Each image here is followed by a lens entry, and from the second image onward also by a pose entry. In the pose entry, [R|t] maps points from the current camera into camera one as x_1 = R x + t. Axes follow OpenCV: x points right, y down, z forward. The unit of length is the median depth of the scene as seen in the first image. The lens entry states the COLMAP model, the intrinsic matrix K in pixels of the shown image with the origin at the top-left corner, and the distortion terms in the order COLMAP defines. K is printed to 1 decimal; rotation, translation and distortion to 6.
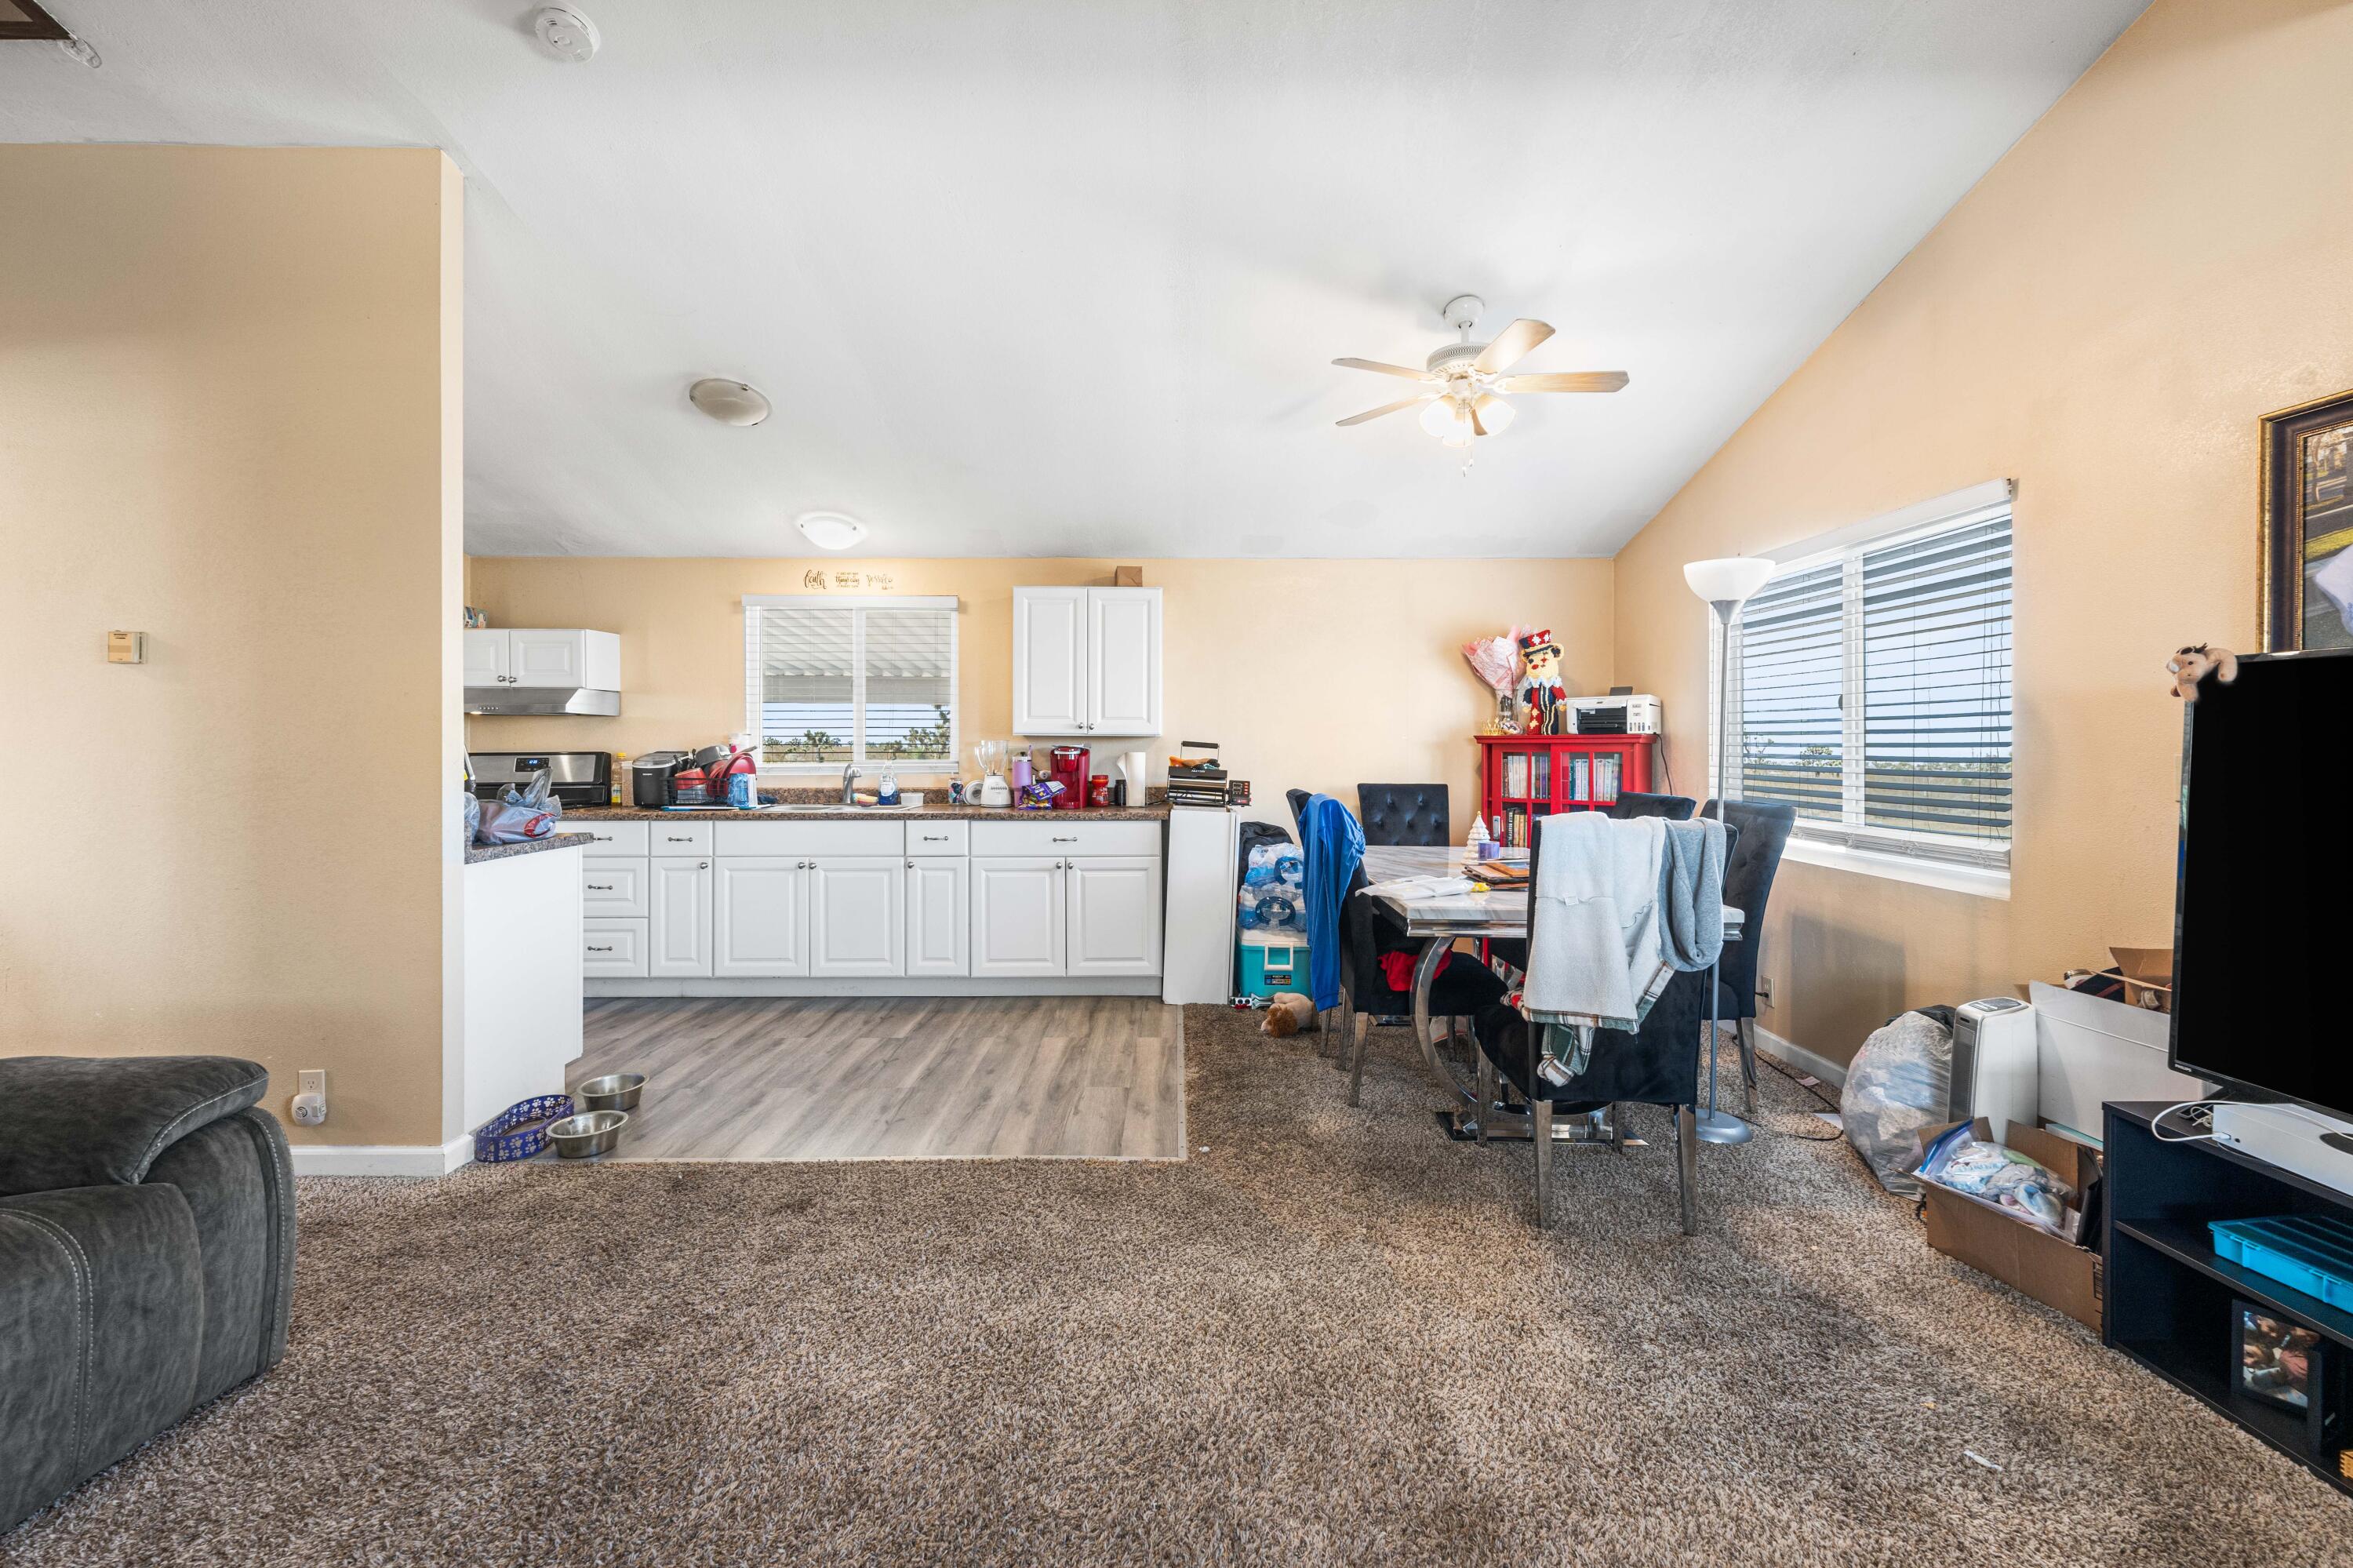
lens RADIAL K [[972.9, 0, 1177.7], [0, 972.9, 744.1], [0, 0, 1]] dist [-0.002338, 0.000645]
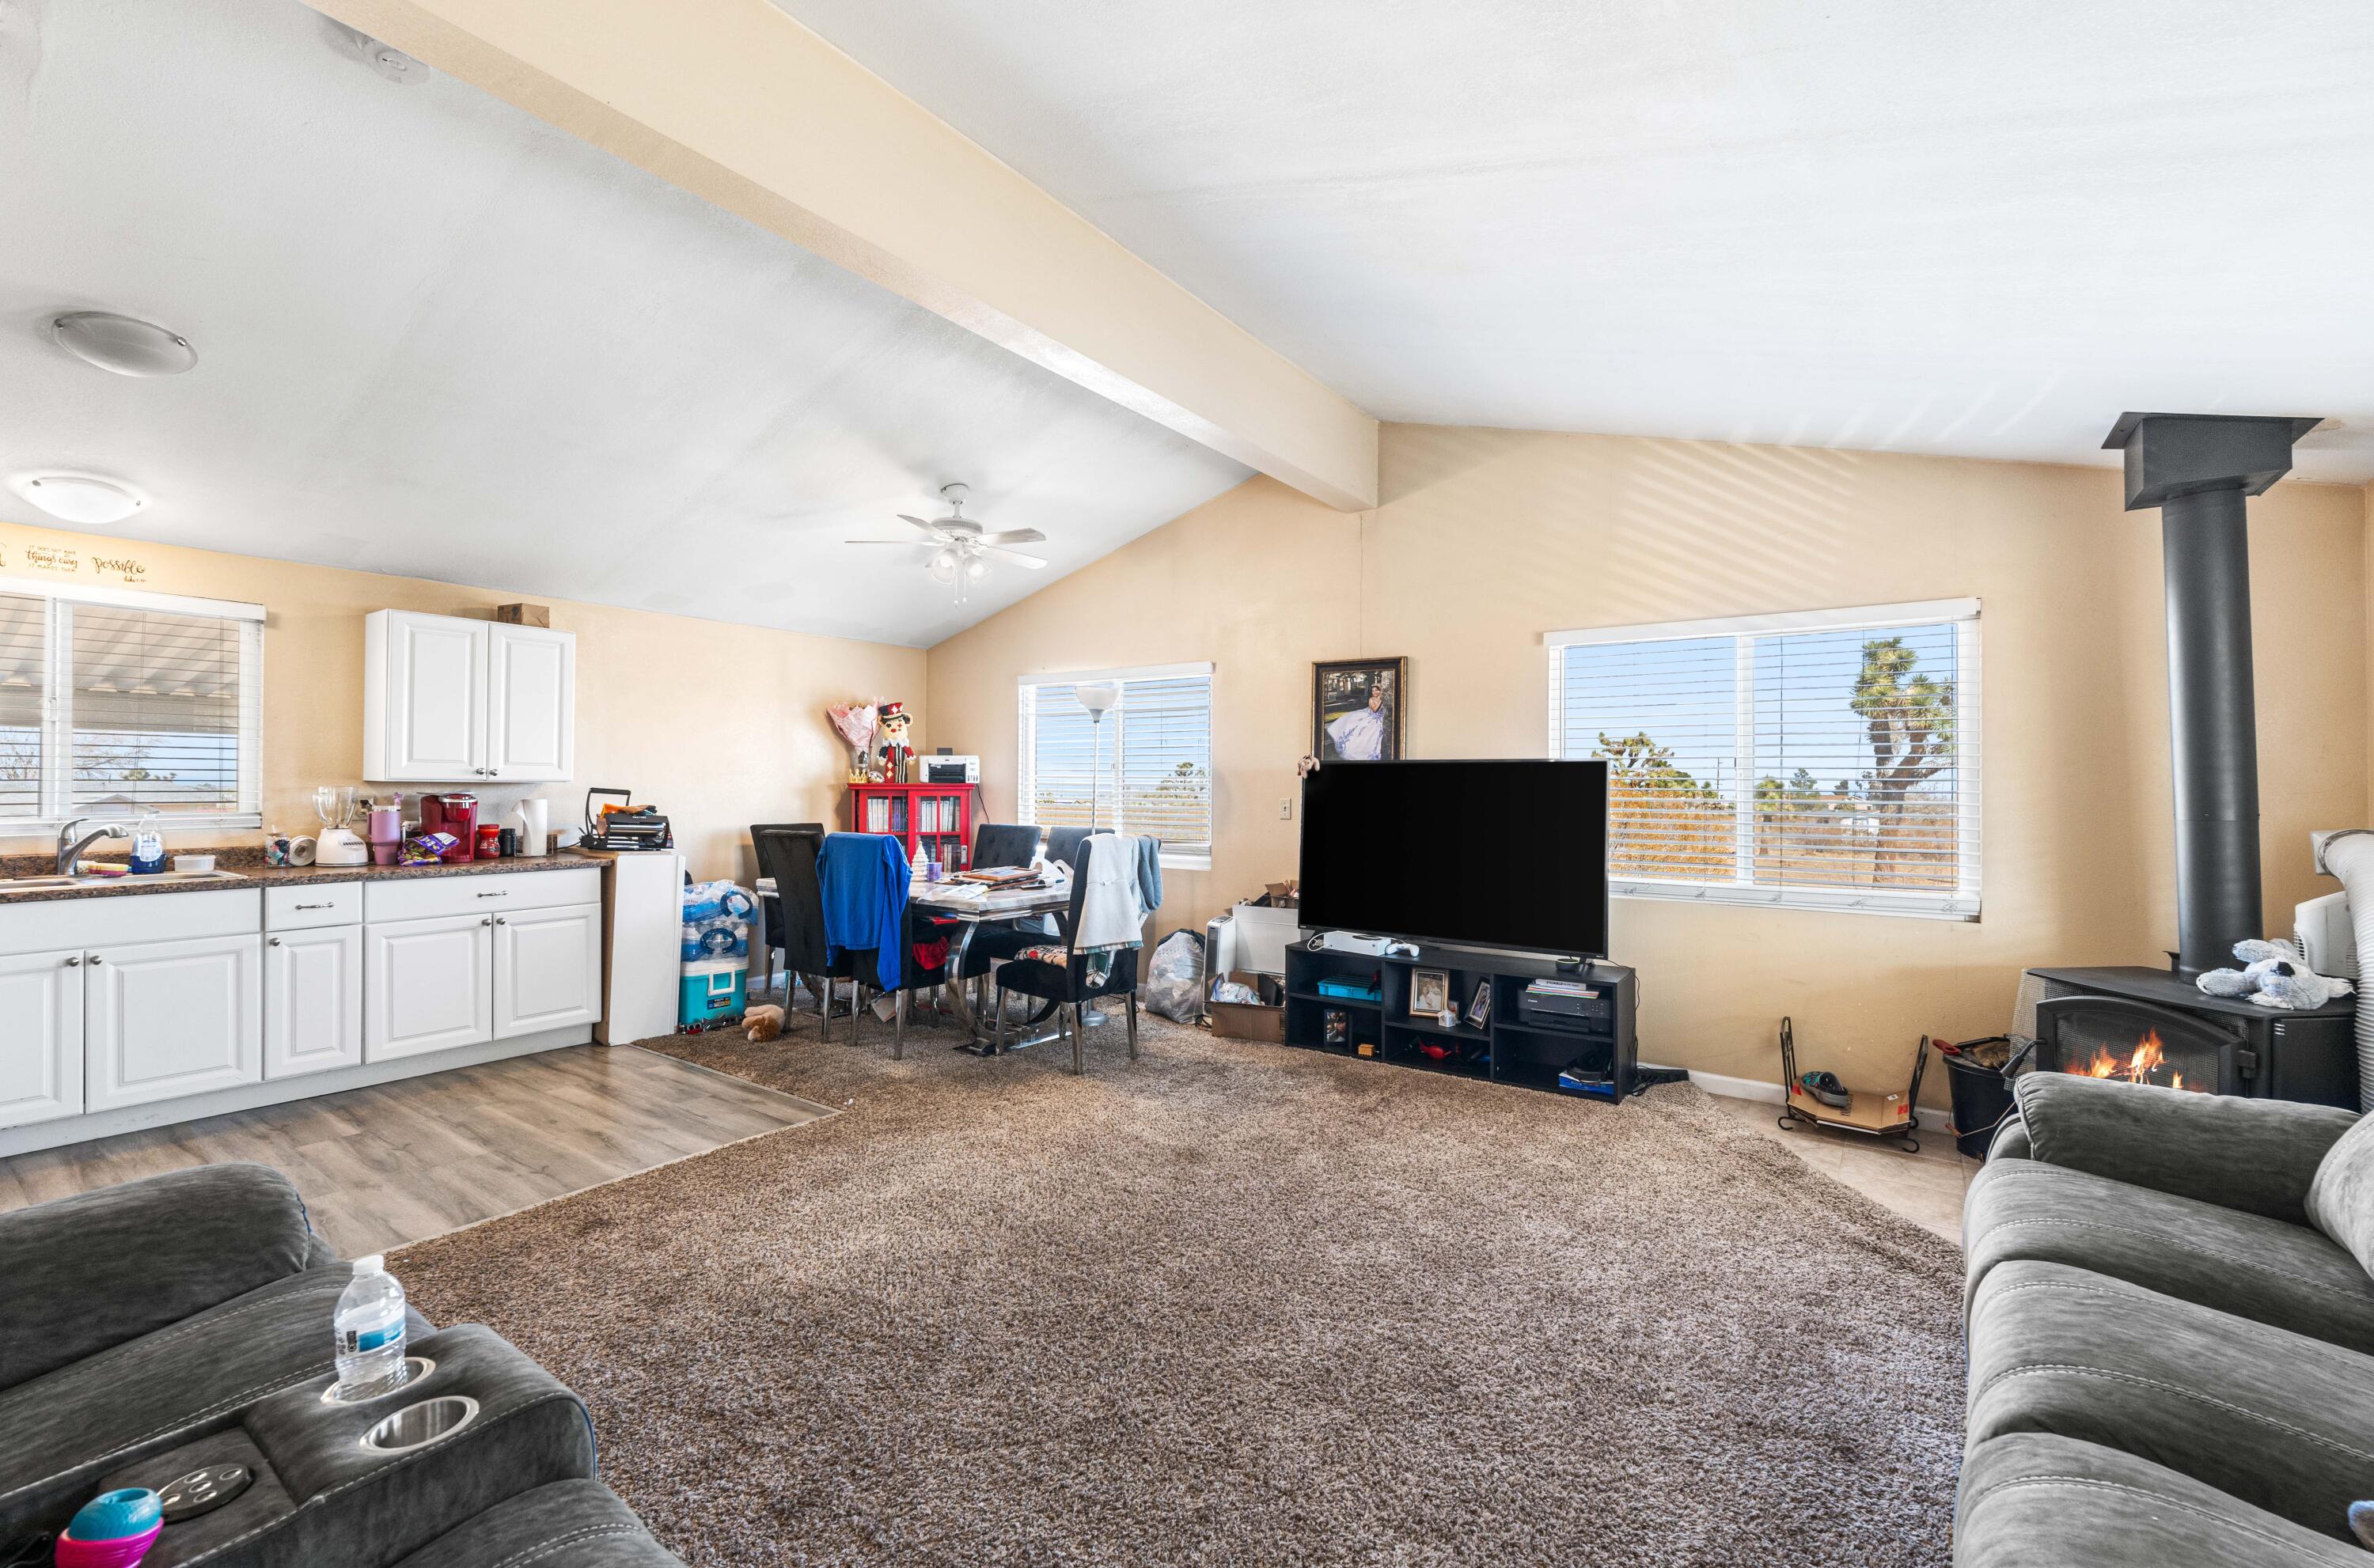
lens RADIAL K [[990.1, 0, 1196.7], [0, 990.1, 776.9], [0, 0, 1]] dist [-0.001011, -0.000436]
pose [[0.583954, 0.008362, 0.811744, -0.494205], [-0.005668, 0.999965, -0.006223, -0.012346], [-0.811767, -0.000967, 0.583981, -0.104458]]
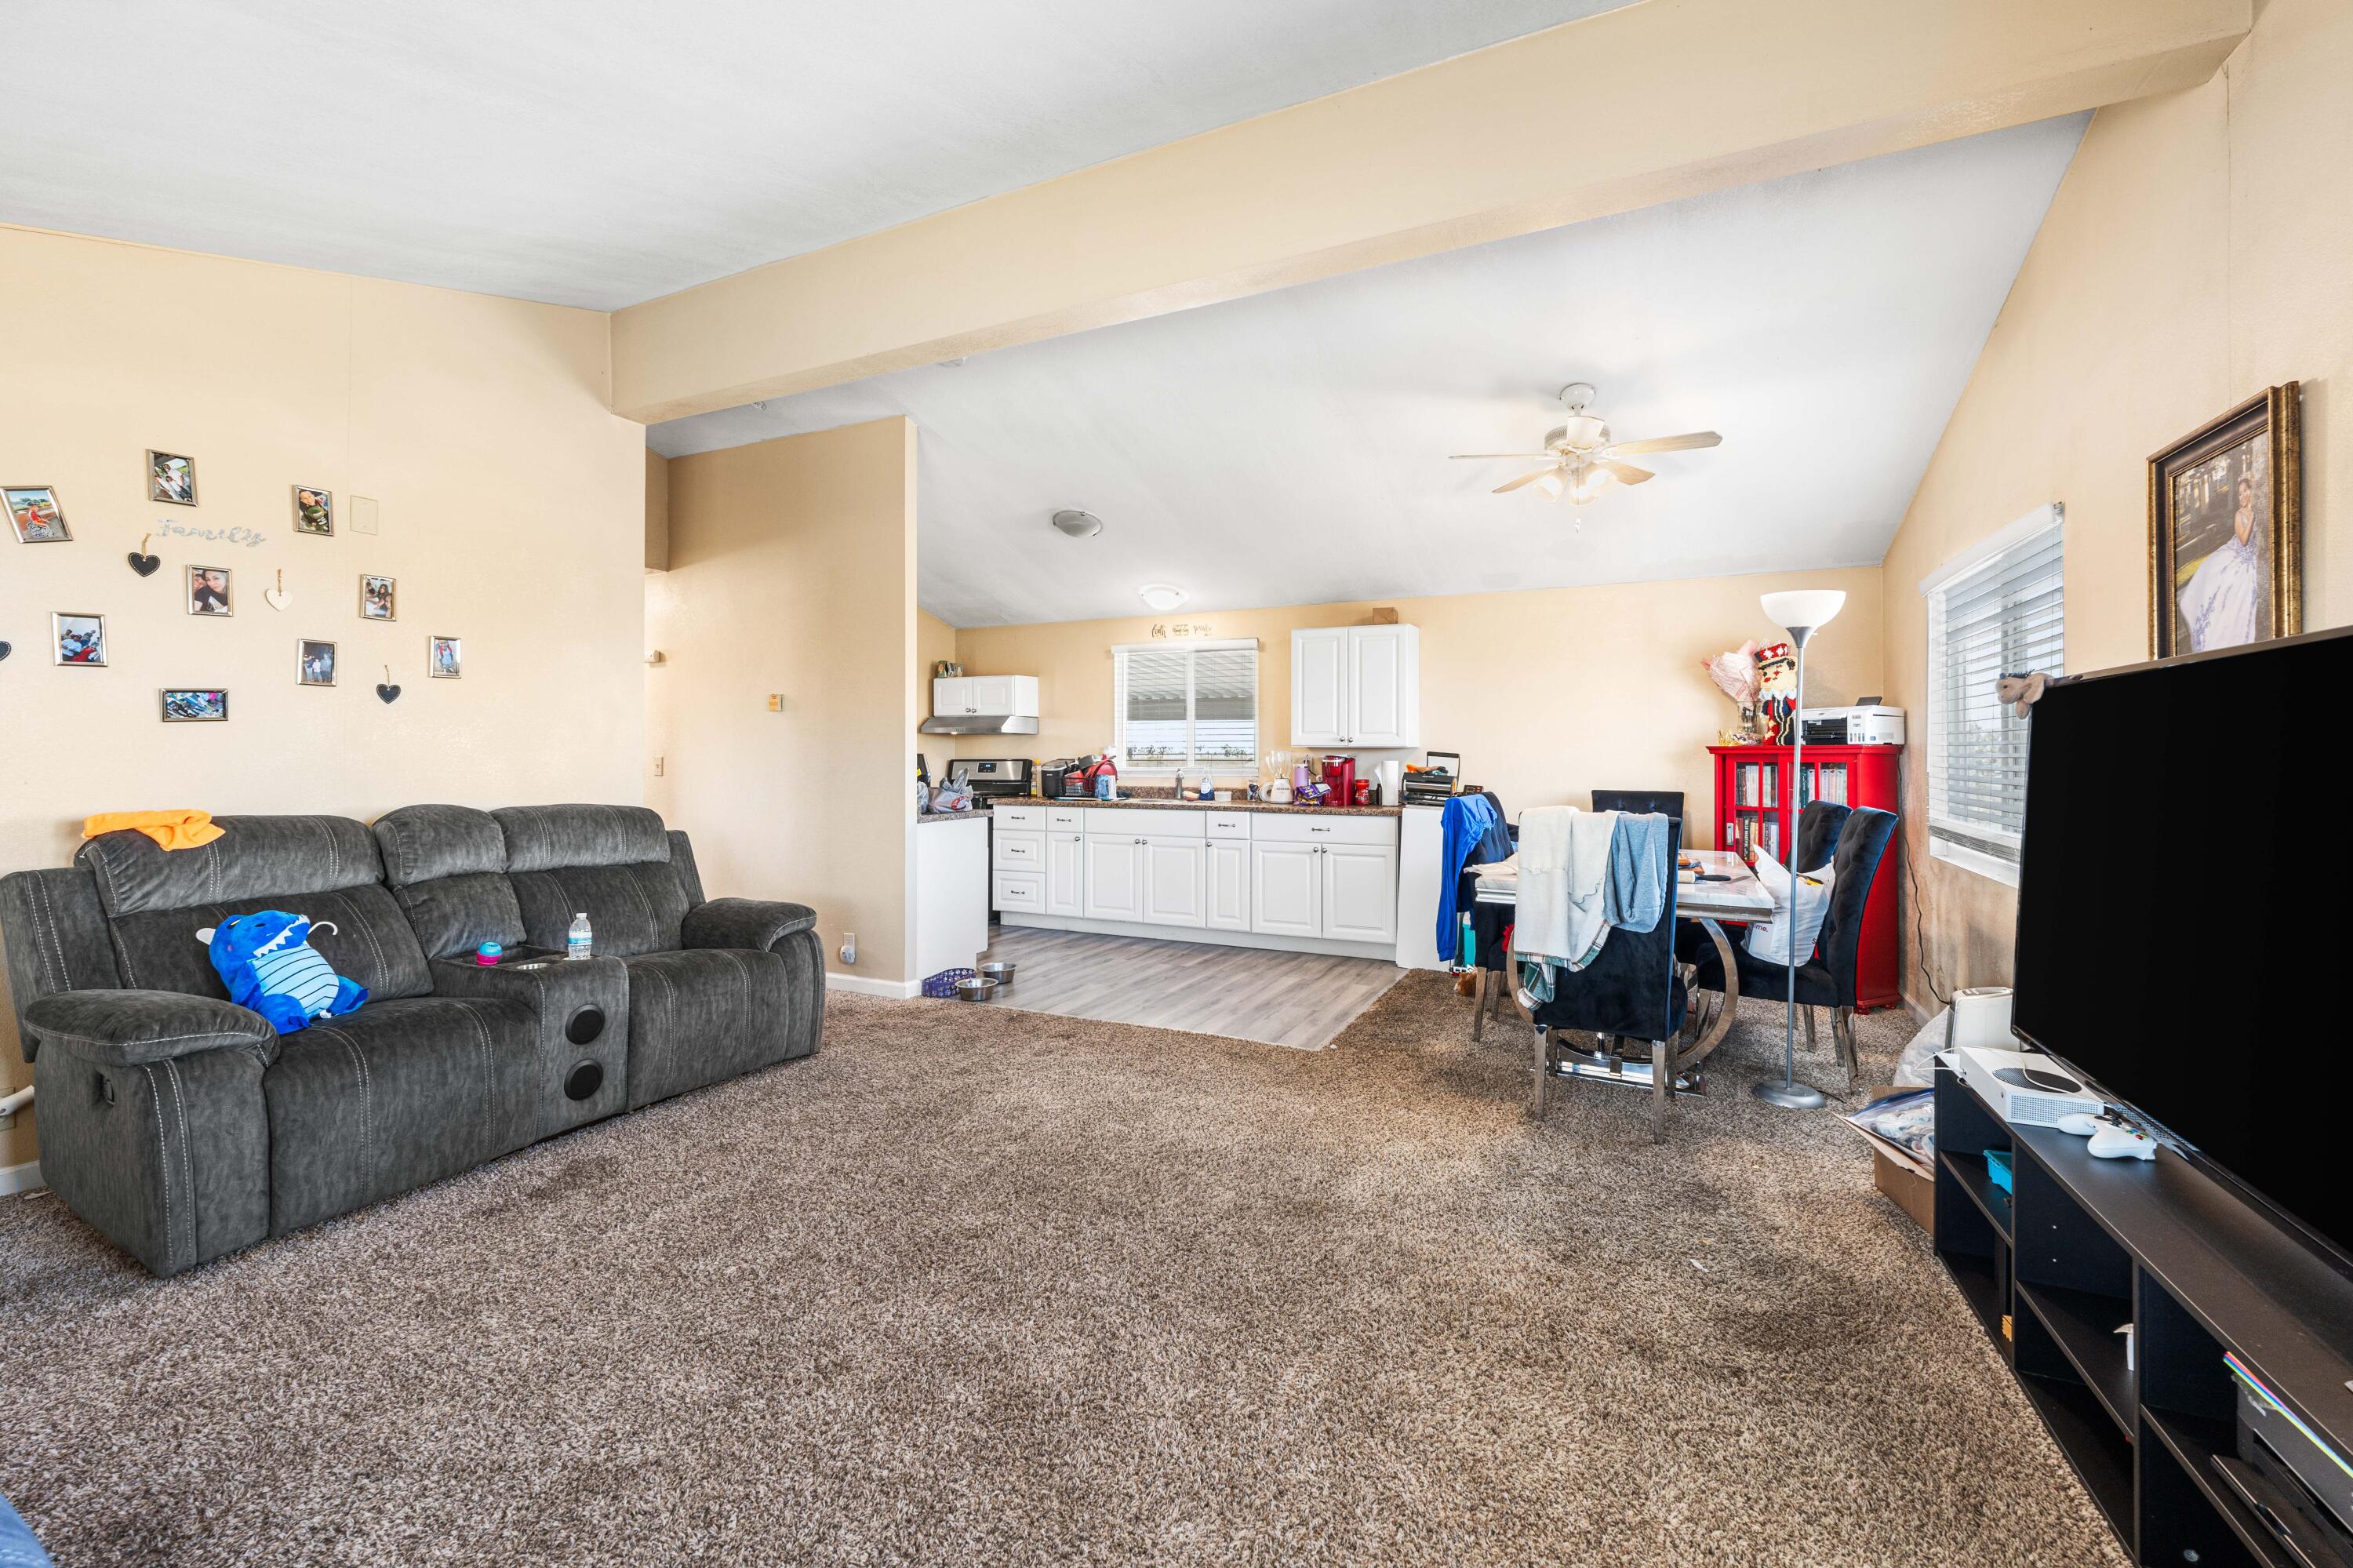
lens RADIAL K [[965.6, 0, 1184.8], [0, 965.6, 749.5], [0, 0, 1]] dist [0.001315, -0.000126]
pose [[0.899408, -0.001202, -0.437109, 0.274418], [-0.000692, 0.999991, -0.004173, -0.000582], [0.437110, 0.004055, 0.899399, -0.207609]]
